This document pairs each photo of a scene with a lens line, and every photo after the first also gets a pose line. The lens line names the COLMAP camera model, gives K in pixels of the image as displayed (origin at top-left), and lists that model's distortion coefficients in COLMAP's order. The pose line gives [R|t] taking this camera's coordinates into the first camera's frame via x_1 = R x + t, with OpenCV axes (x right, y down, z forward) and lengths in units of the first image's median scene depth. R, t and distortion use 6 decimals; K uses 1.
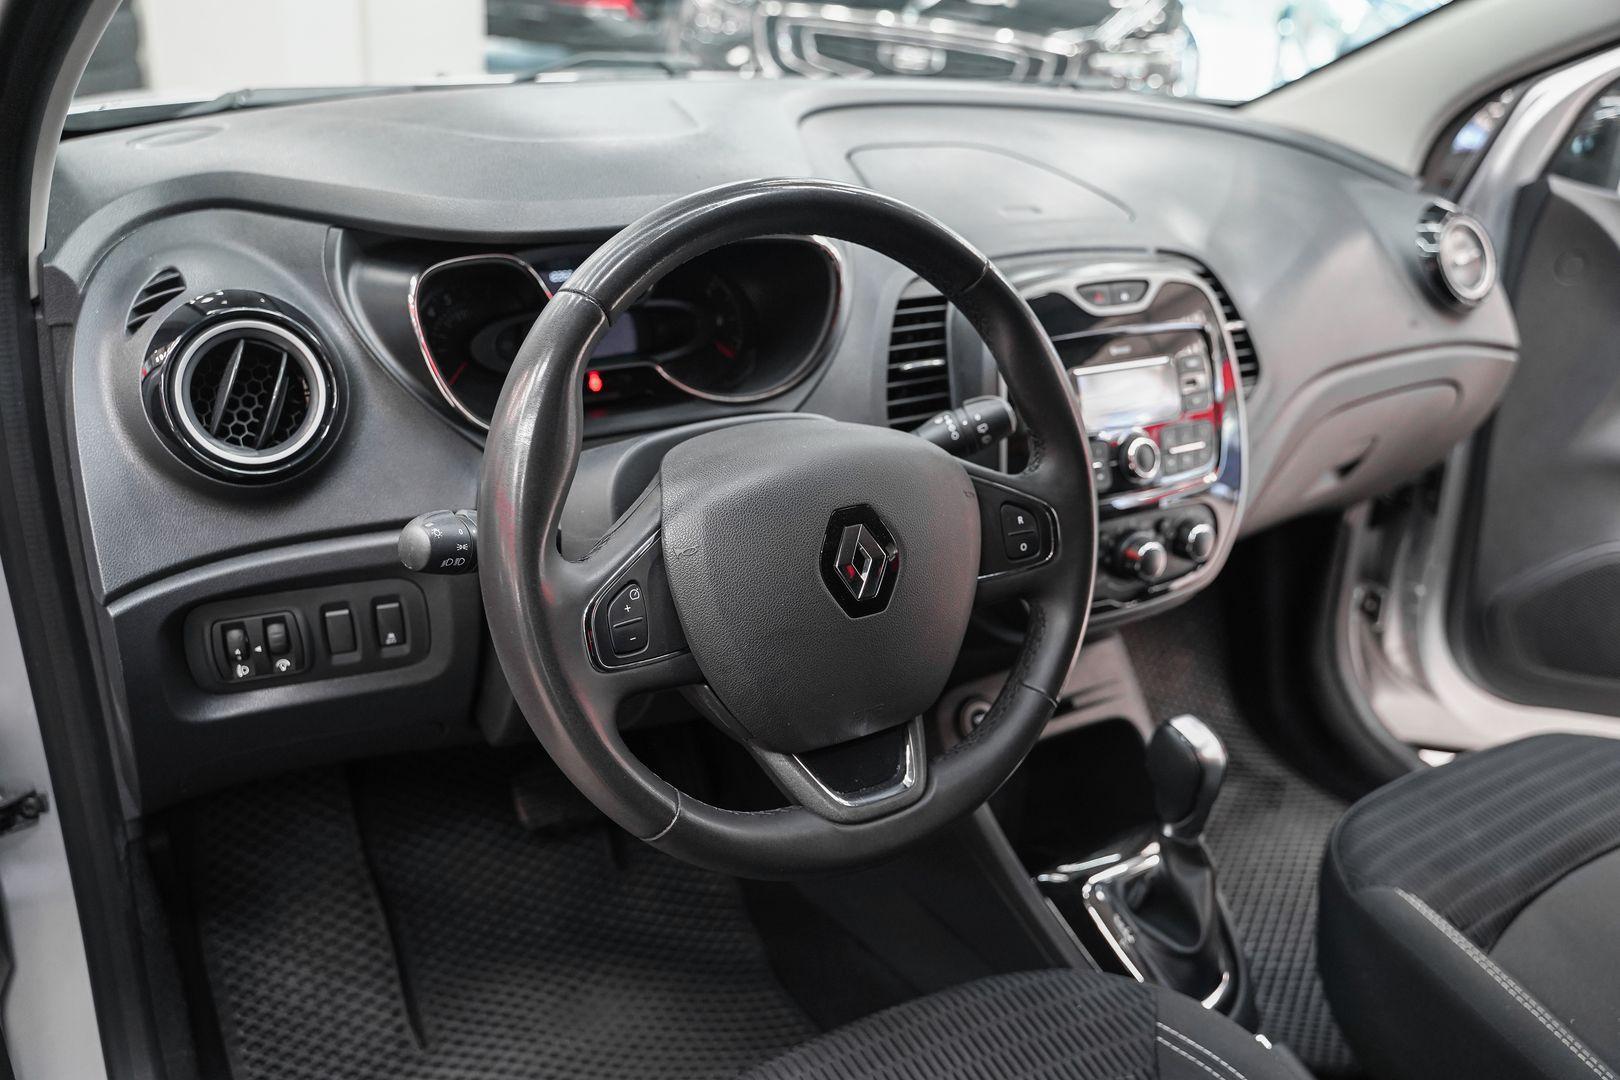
lens RADIAL K [[1322.5, 0, 810.0], [0, 1322.5, 540.0], [0, 0, 1]] dist [-0.105715, 0.074565]
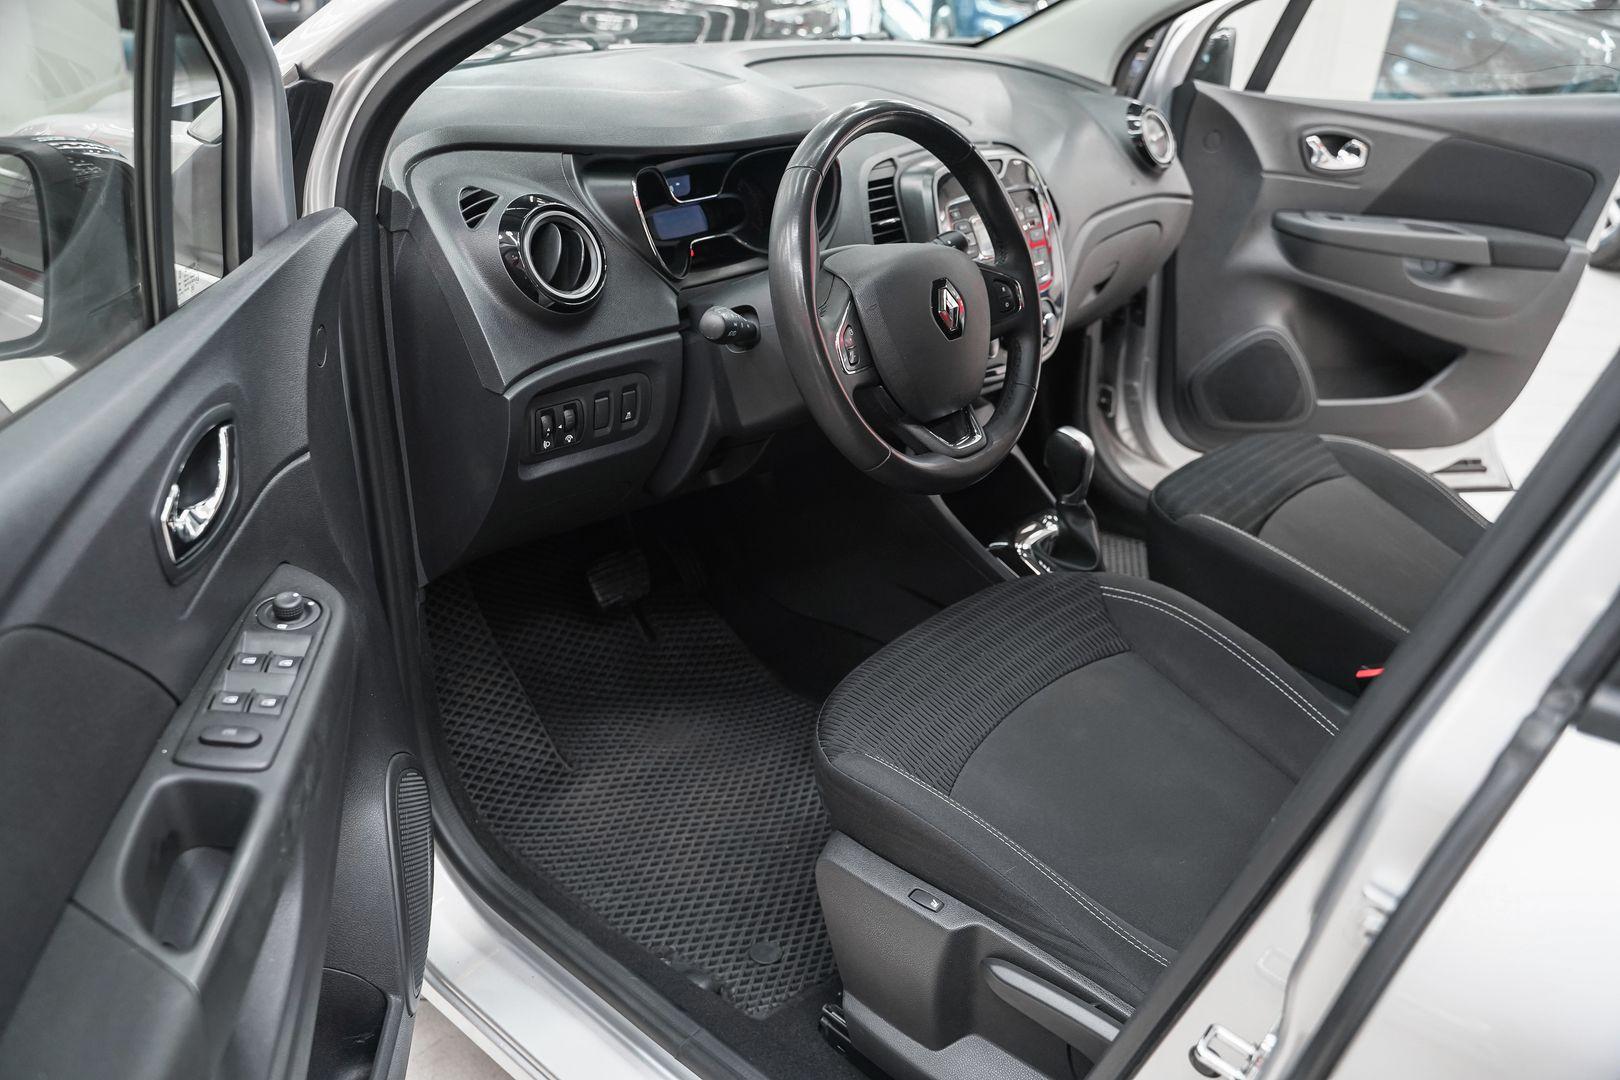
lens RADIAL K [[1322.5, 0, 810.0], [0, 1322.5, 540.0], [0, 0, 1]] dist [-0.105715, 0.074565]
pose [[0.953209, -0.153459, 0.260467, -0.428204], [0.144931, 0.988087, 0.051759, 0.134752], [-0.265307, -0.011588, 0.964094, -0.448637]]
